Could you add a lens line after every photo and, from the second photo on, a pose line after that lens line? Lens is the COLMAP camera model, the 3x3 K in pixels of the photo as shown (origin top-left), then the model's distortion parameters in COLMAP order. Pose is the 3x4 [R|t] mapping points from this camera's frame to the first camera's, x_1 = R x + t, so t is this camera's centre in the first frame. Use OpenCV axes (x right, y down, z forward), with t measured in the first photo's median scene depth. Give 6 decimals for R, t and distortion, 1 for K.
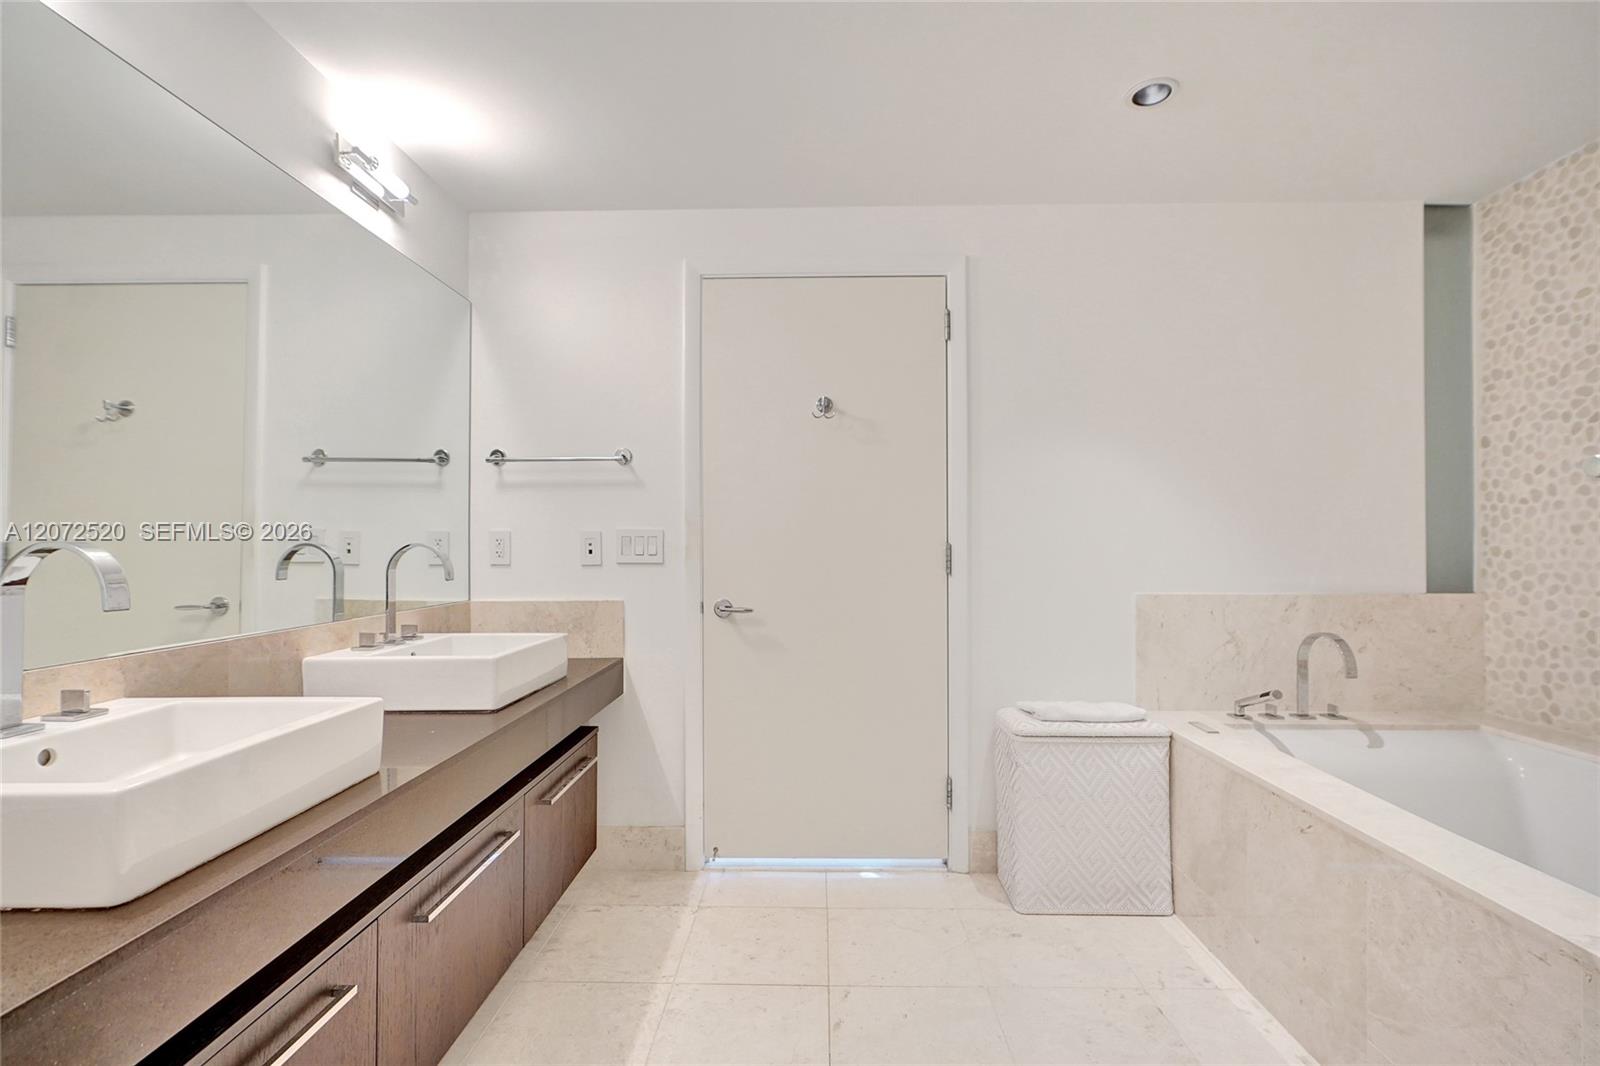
lens RADIAL K [[717.7, 0, 799.3], [0, 717.7, 536.7], [0, 0, 1]] dist [-0.009665, 0.003555]
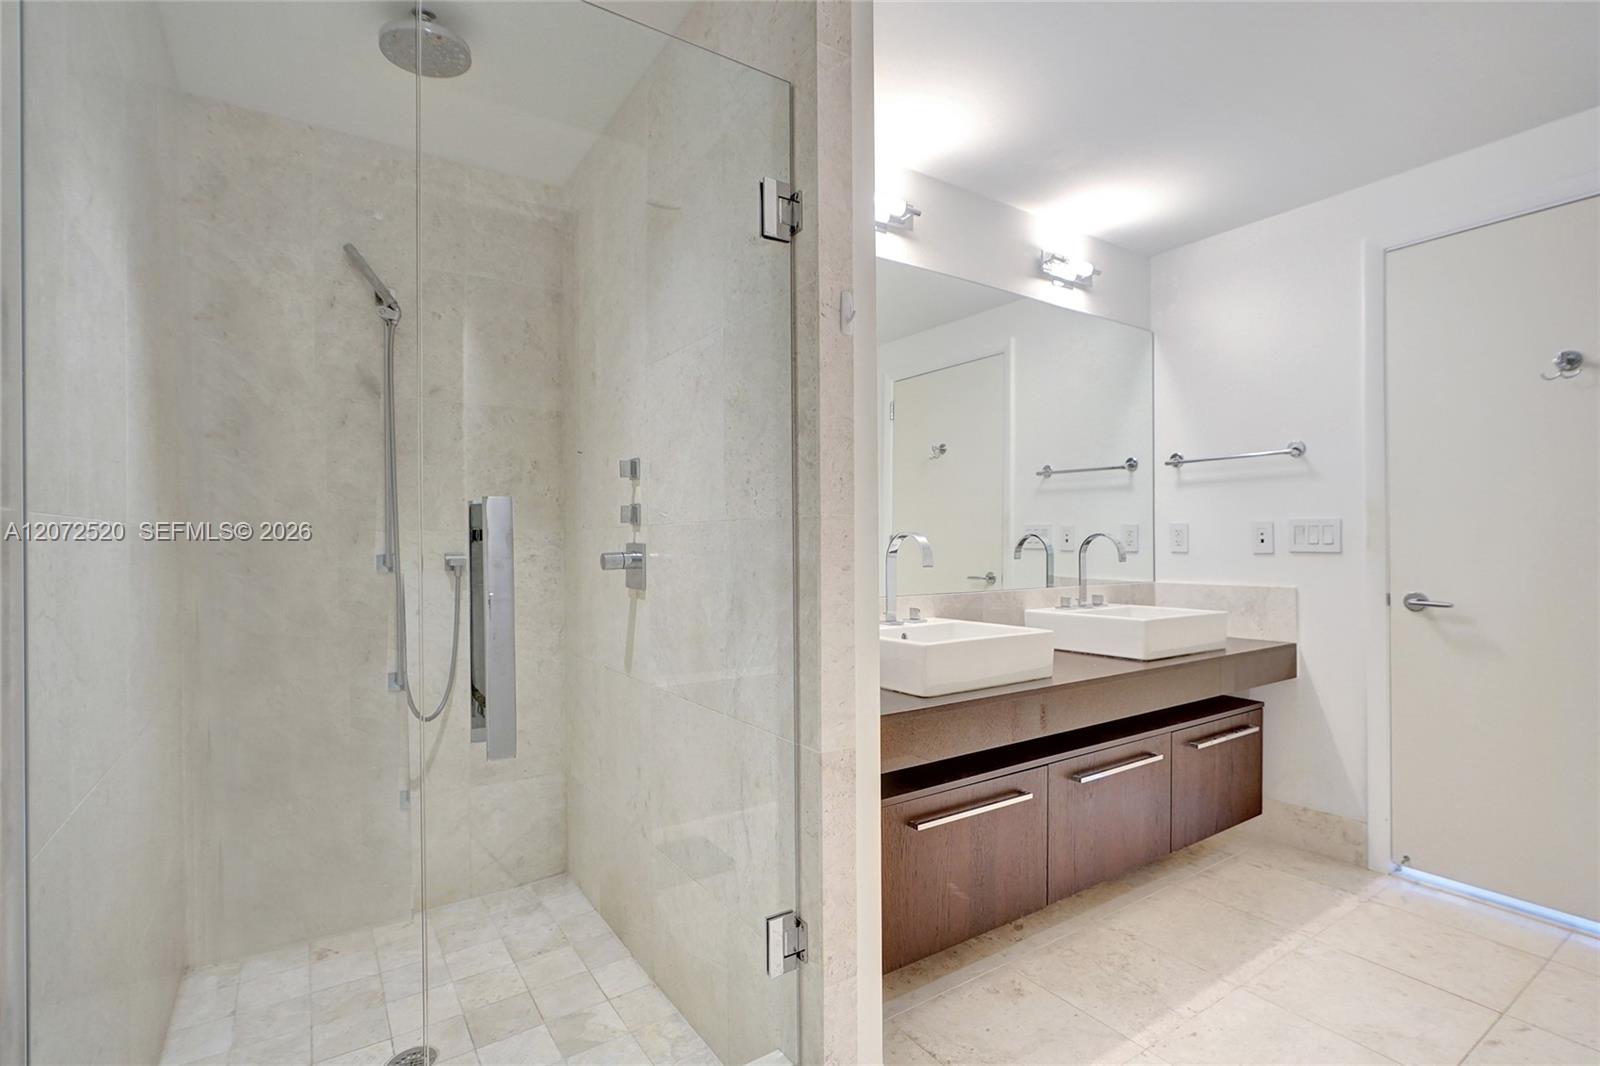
lens RADIAL K [[717.7, 0, 804.2], [0, 717.7, 531.6], [0, 0, 1]] dist [-0.009665, 0.003555]
pose [[0.572066, -0.010071, -0.820146, 0.201146], [0.011305, 0.999926, -0.004394, 0.004325], [0.820130, -0.006758, 0.572138, -0.175972]]
